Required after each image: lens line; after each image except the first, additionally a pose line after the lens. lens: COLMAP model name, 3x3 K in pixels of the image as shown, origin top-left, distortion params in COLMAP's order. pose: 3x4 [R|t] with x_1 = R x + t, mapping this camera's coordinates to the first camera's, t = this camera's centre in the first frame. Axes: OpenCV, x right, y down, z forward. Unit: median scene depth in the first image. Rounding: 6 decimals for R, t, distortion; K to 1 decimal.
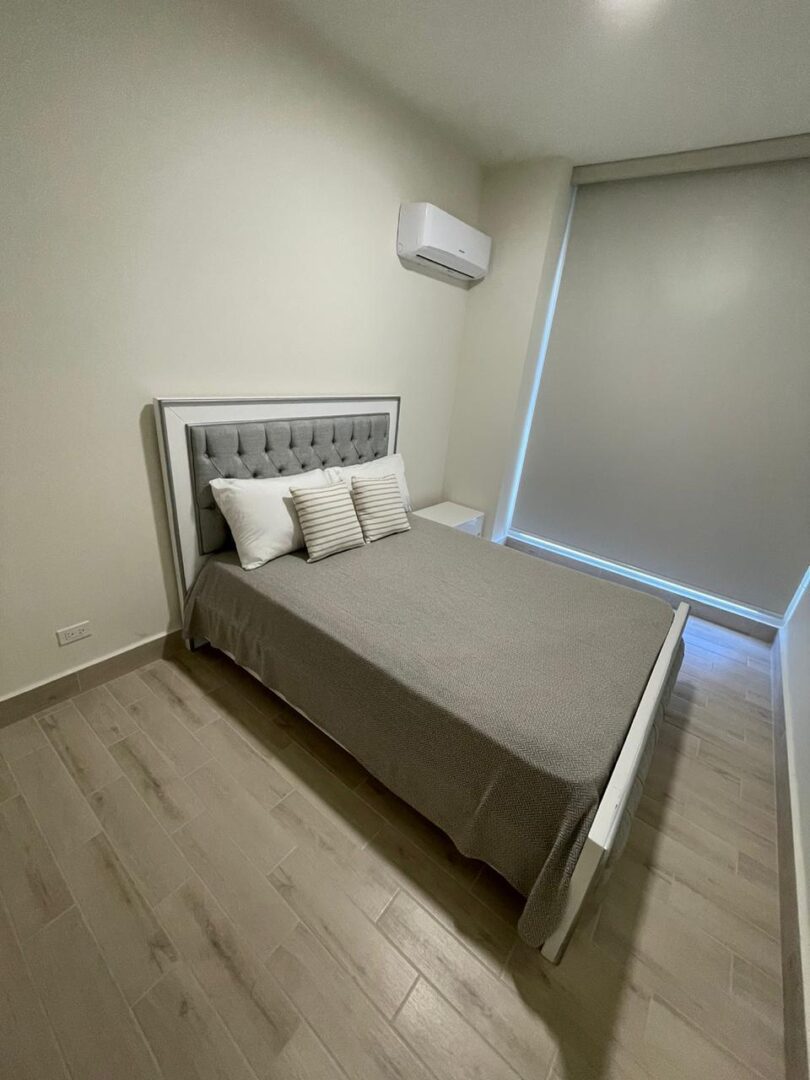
lens RADIAL K [[429.9, 0, 405.0], [0, 429.9, 540.0], [0, 0, 1]] dist [0.000201, -0.000317]
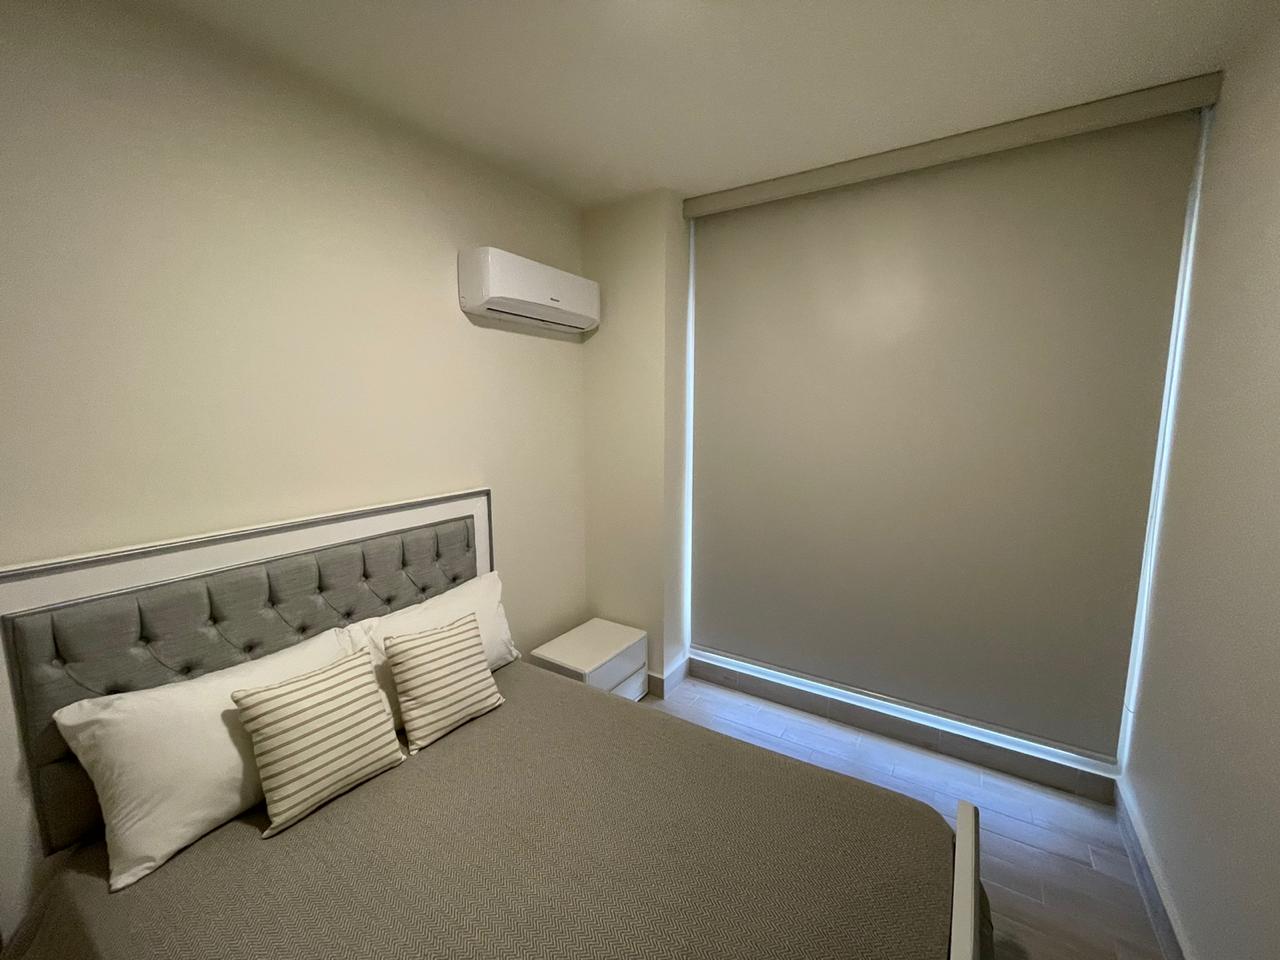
lens RADIAL K [[509.5, 0, 640.0], [0, 509.5, 480.0], [0, 0, 1]] dist [0.000201, -0.000317]
pose [[0.990560, -0.112124, 0.078860, 0.200022], [0.128765, 0.958391, -0.254768, -0.130397], [-0.047013, 0.262518, 0.963781, 0.233658]]
